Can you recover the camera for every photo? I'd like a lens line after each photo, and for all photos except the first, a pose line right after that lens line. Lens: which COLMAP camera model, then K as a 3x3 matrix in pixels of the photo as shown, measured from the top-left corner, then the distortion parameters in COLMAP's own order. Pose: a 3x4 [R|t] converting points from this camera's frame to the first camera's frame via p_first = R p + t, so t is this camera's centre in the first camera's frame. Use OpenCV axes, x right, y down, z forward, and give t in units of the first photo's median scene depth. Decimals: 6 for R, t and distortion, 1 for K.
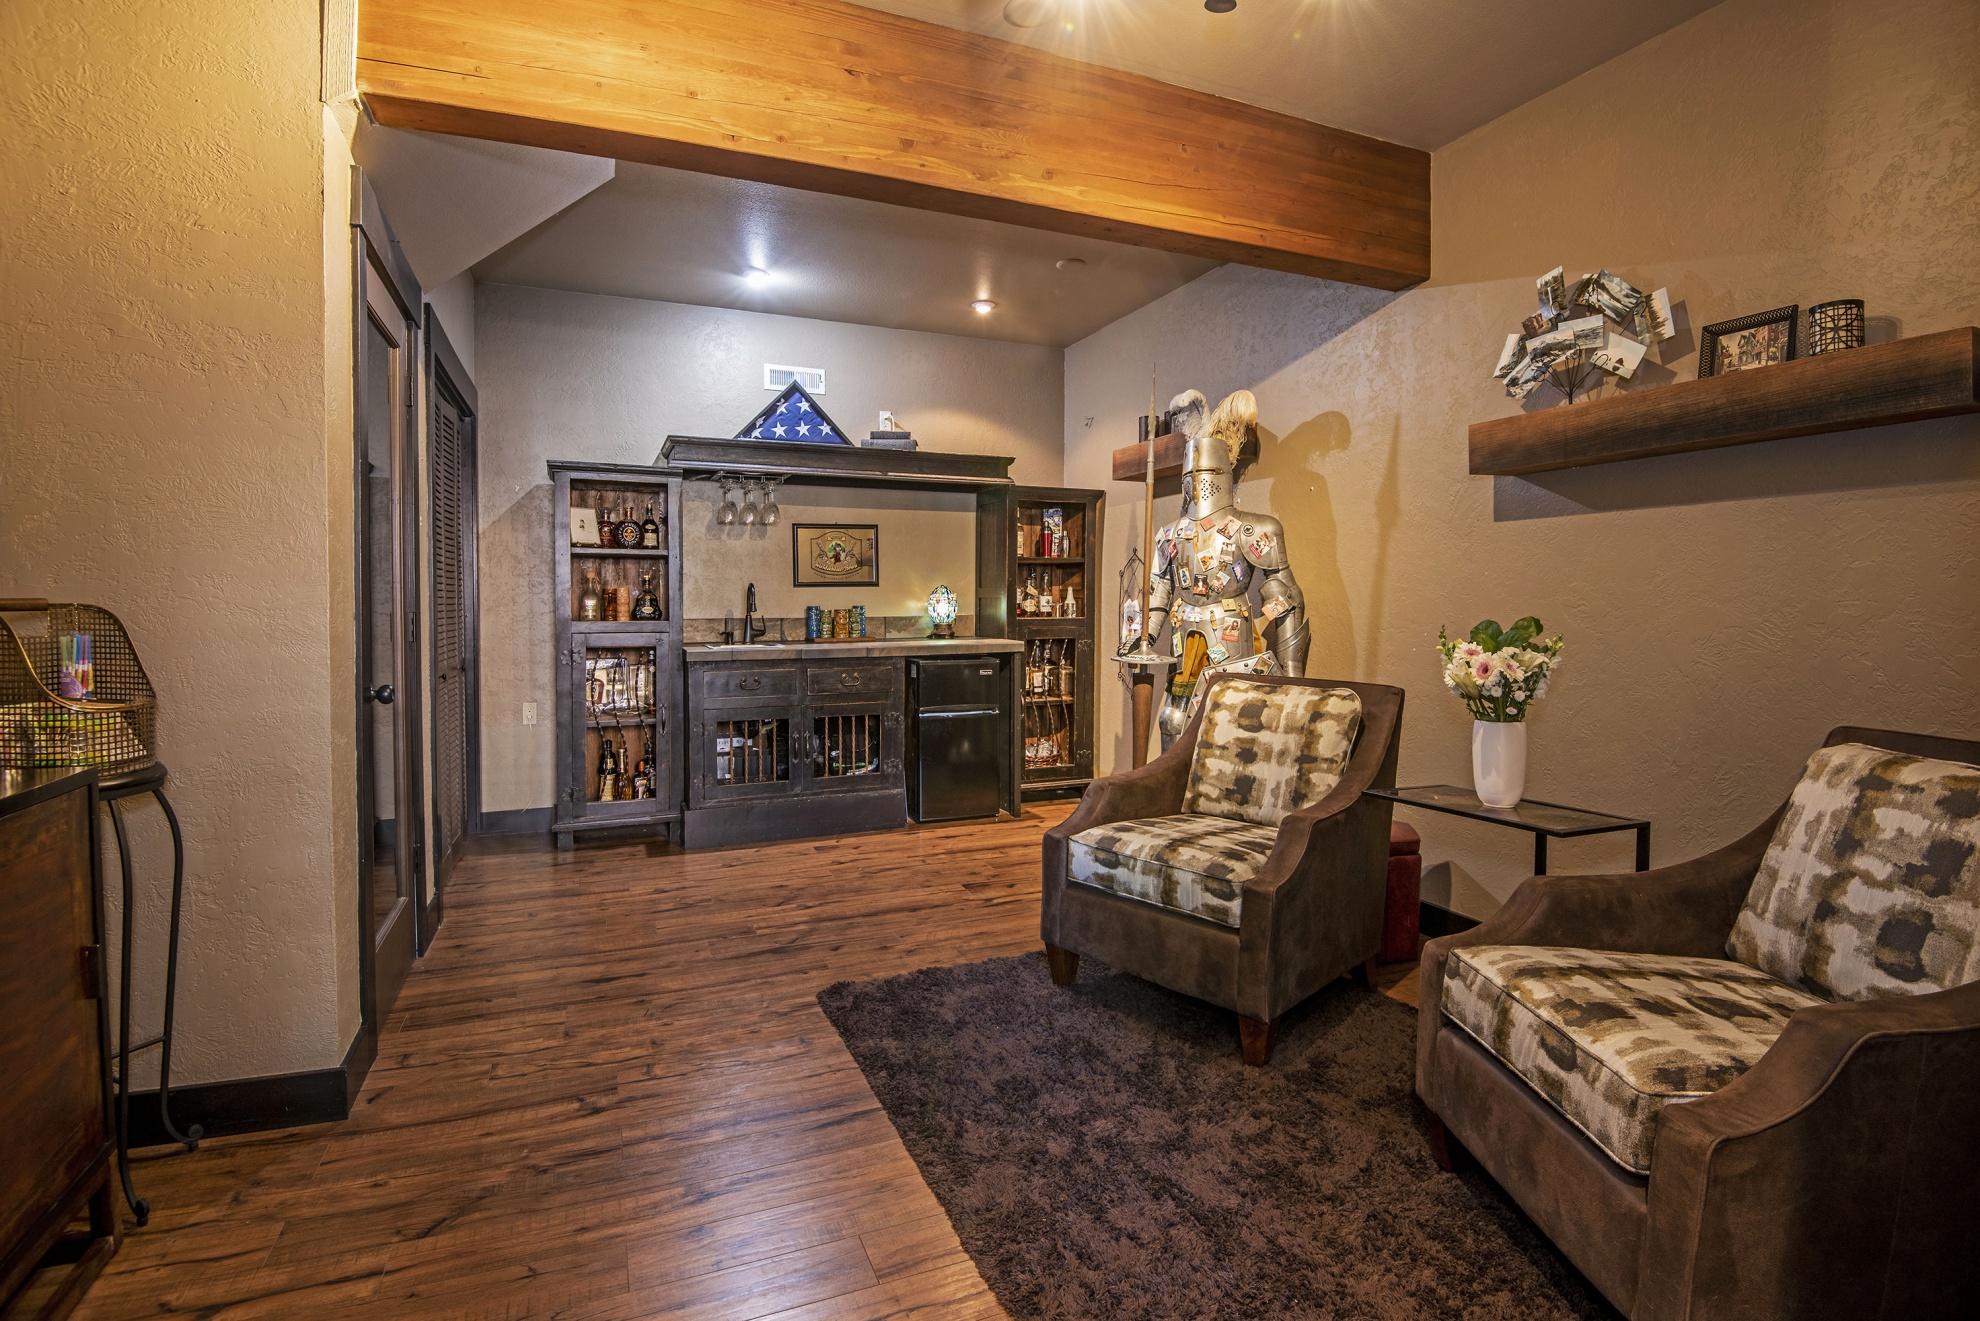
lens RADIAL K [[935.7, 0, 981.4], [0, 935.7, 646.4], [0, 0, 1]] dist [-0.001117, -0.030690]
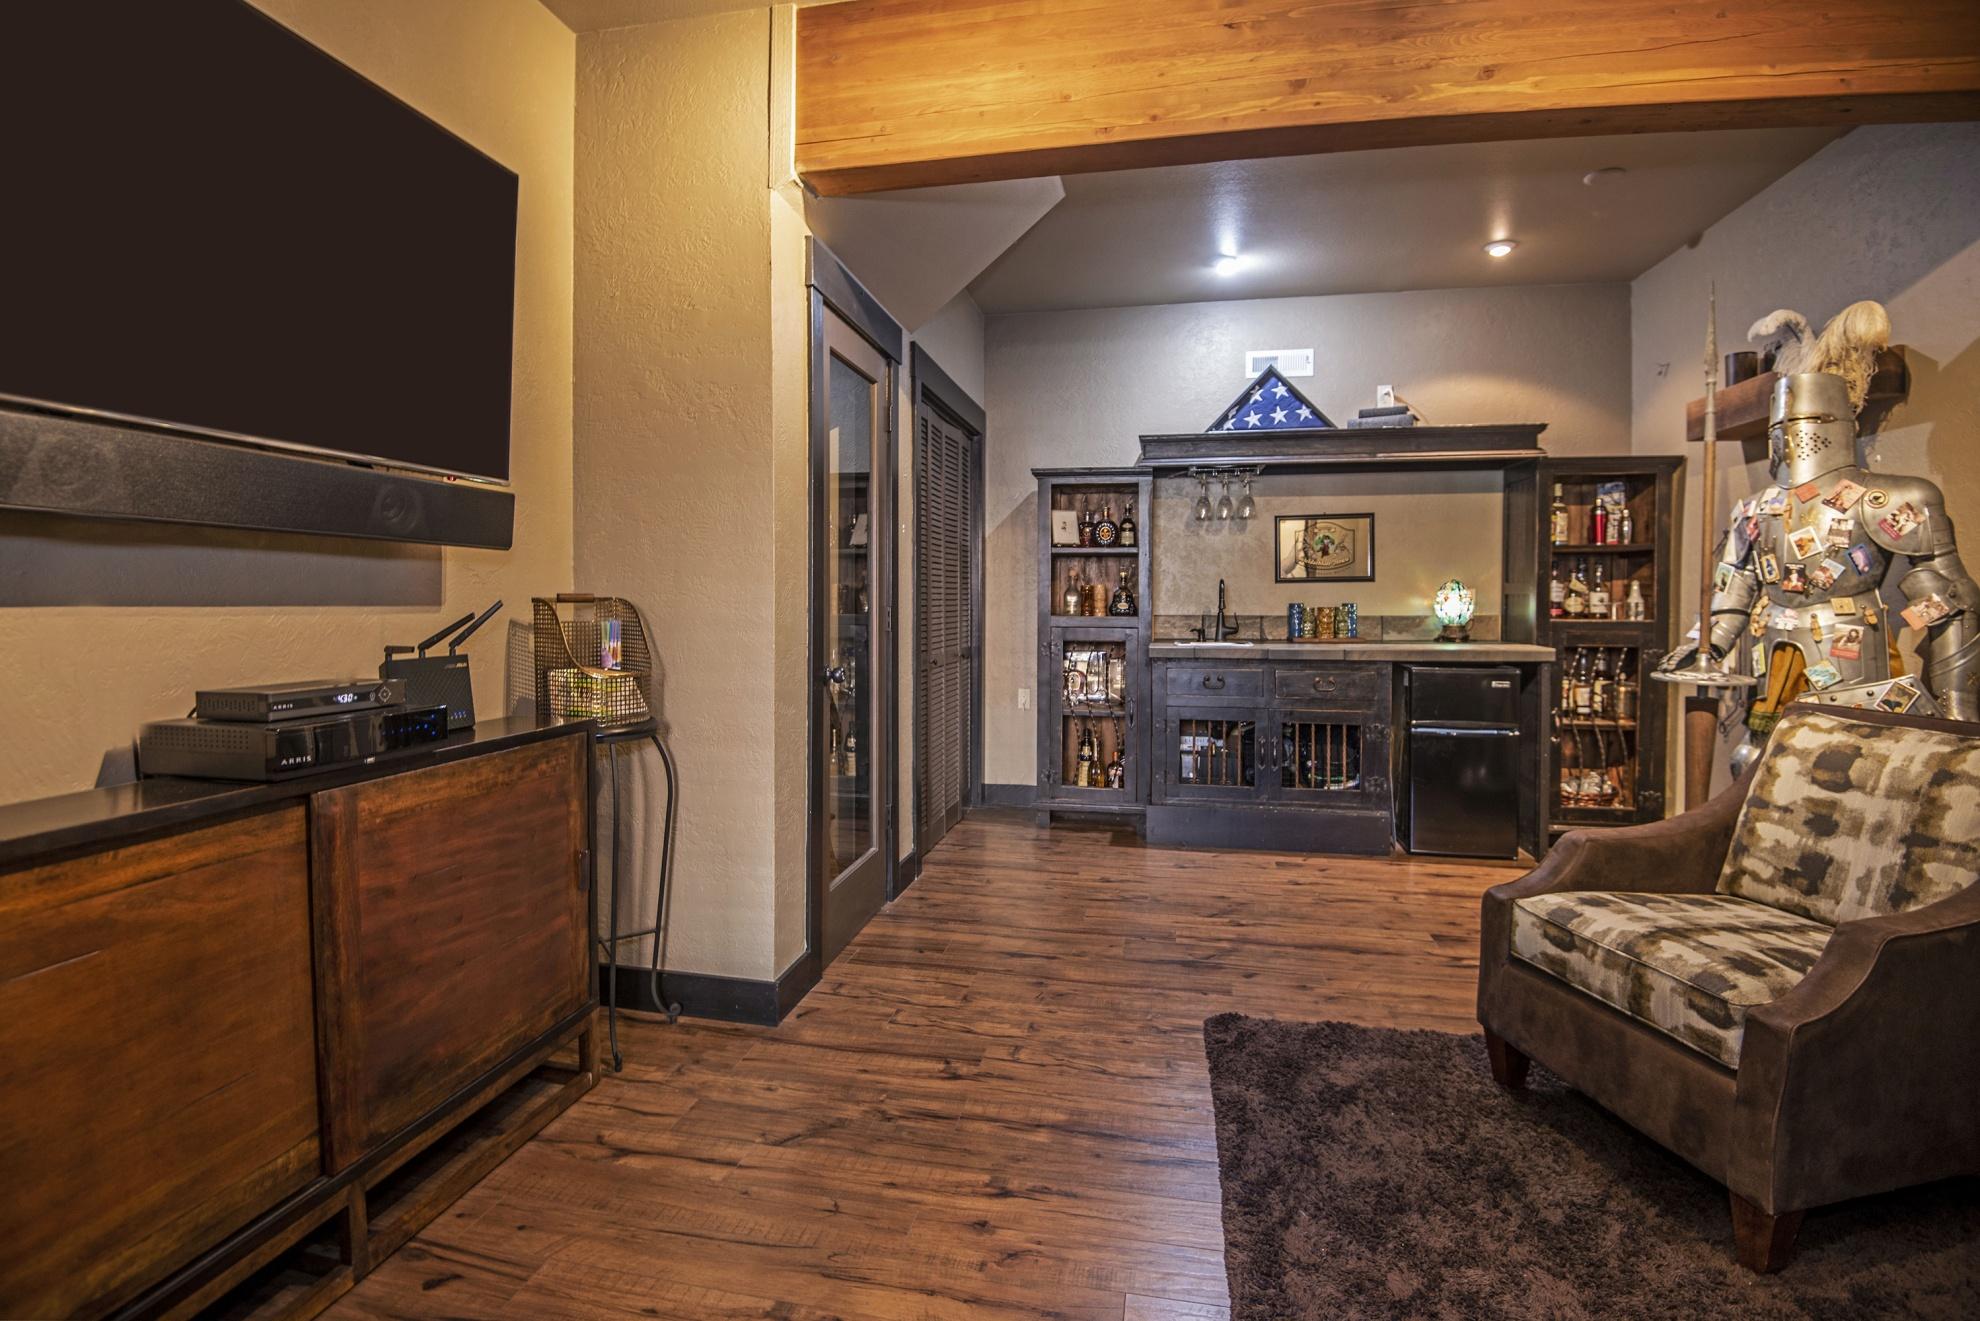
lens RADIAL K [[935.3, 0, 983.5], [0, 935.3, 626.9], [0, 0, 1]] dist [0.000999, -0.031624]
pose [[0.826316, 0.021081, -0.562811, 0.117442], [-0.030385, 0.999513, -0.007172, -0.004555], [0.562386, 0.023028, 0.826554, 0.071926]]
